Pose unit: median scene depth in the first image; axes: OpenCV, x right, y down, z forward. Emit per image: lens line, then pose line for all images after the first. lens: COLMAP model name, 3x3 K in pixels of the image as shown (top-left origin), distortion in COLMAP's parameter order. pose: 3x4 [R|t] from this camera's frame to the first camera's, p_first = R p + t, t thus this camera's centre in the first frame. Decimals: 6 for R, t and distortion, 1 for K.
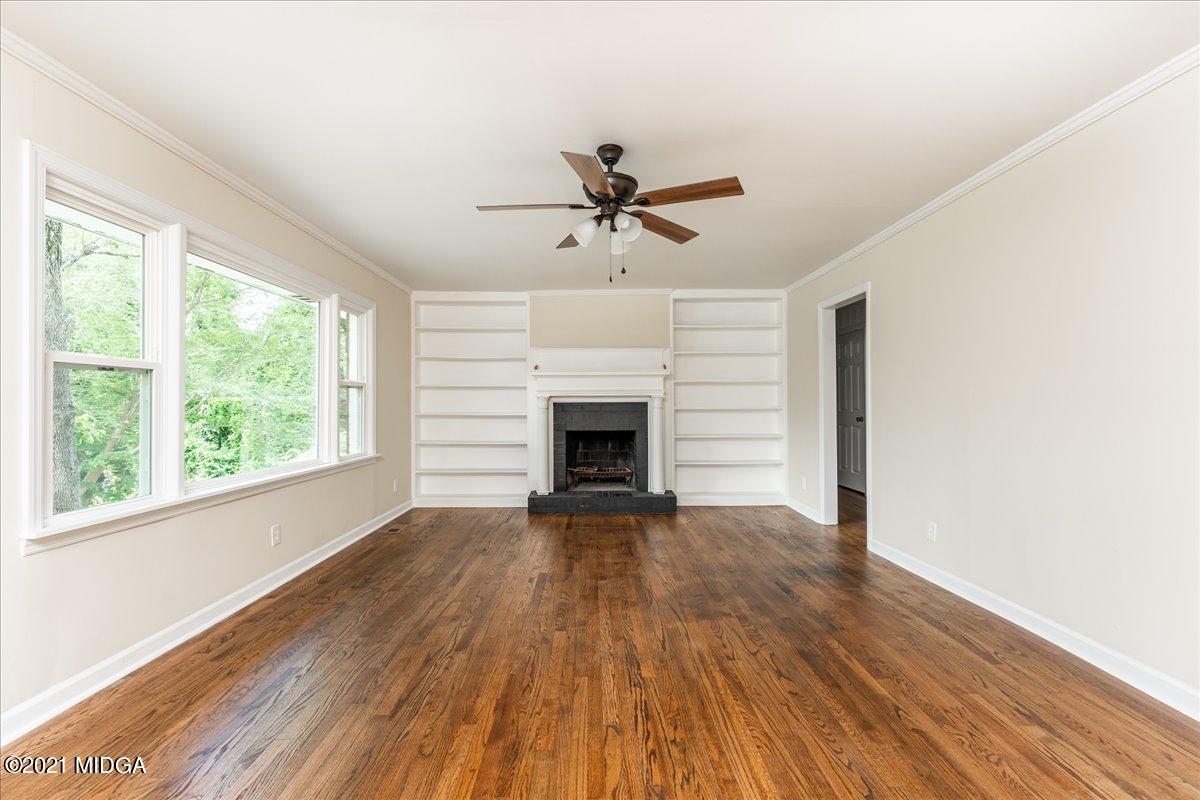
lens RADIAL K [[519.6, 0, 599.4], [0, 519.6, 400.7], [0, 0, 1]] dist [0.000883, -0.000987]
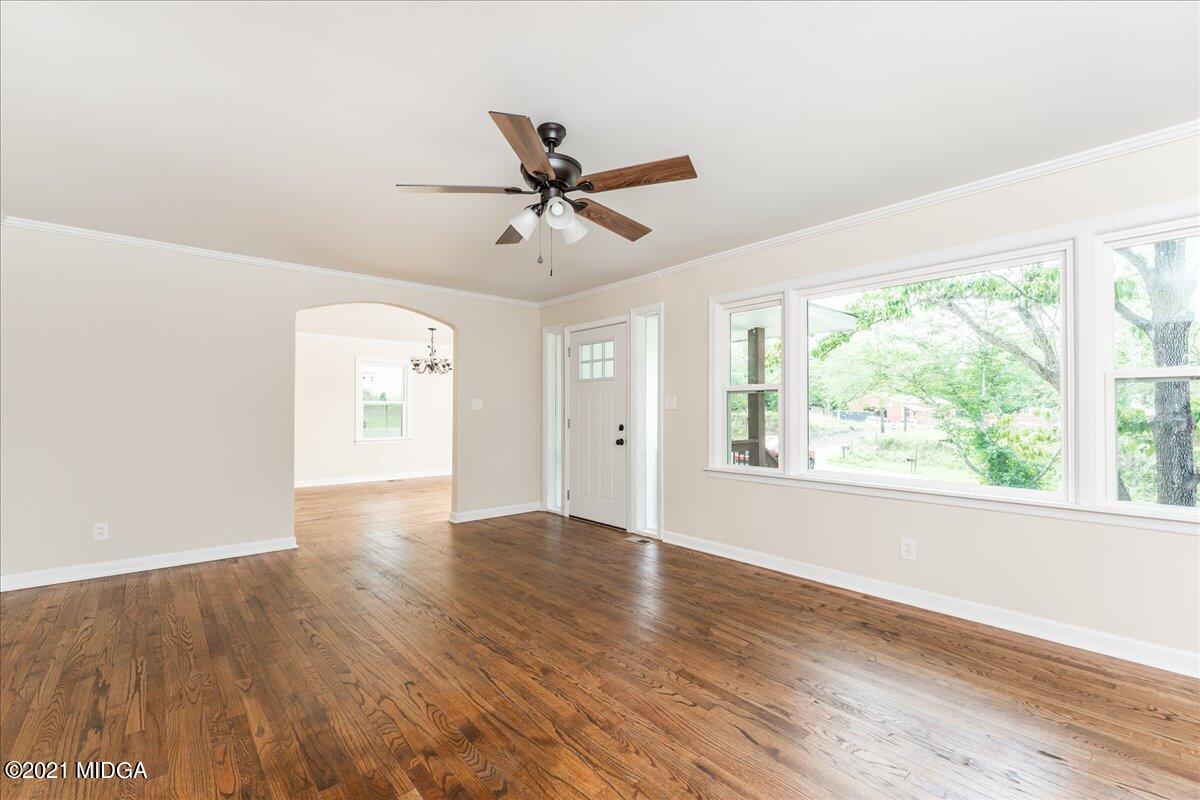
lens RADIAL K [[519.6, 0, 600.7], [0, 519.6, 404.4], [0, 0, 1]] dist [0.000883, -0.000987]
pose [[-0.767084, -0.007126, -0.641507, 0.552770], [0.005147, 0.999838, -0.017261, 0.009794], [0.641526, -0.016542, -0.766923, 1.816999]]
